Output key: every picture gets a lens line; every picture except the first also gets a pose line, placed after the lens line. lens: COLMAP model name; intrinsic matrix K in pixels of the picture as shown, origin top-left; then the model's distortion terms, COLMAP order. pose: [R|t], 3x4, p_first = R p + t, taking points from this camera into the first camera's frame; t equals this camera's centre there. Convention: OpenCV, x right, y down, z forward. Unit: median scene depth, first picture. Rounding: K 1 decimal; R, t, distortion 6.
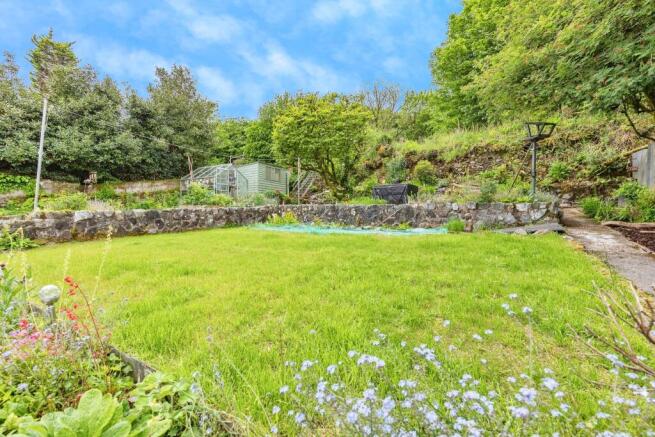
lens RADIAL K [[300.4, 0, 327.4], [0, 300.4, 210.7], [0, 0, 1]] dist [-0.001085, -0.000250]
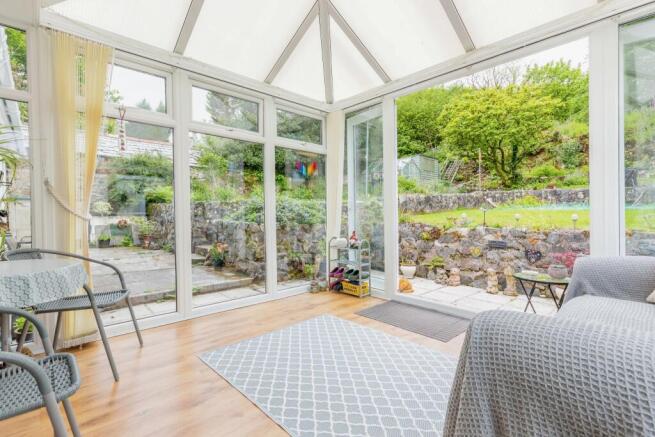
lens RADIAL K [[300.4, 0, 327.4], [0, 300.4, 210.7], [0, 0, 1]] dist [-0.001085, -0.000250]
pose [[0.960688, -0.006446, -0.277556, -0.335413], [0.014307, 0.999551, 0.026308, 0.012462], [0.277262, -0.029245, 0.960349, -0.212243]]
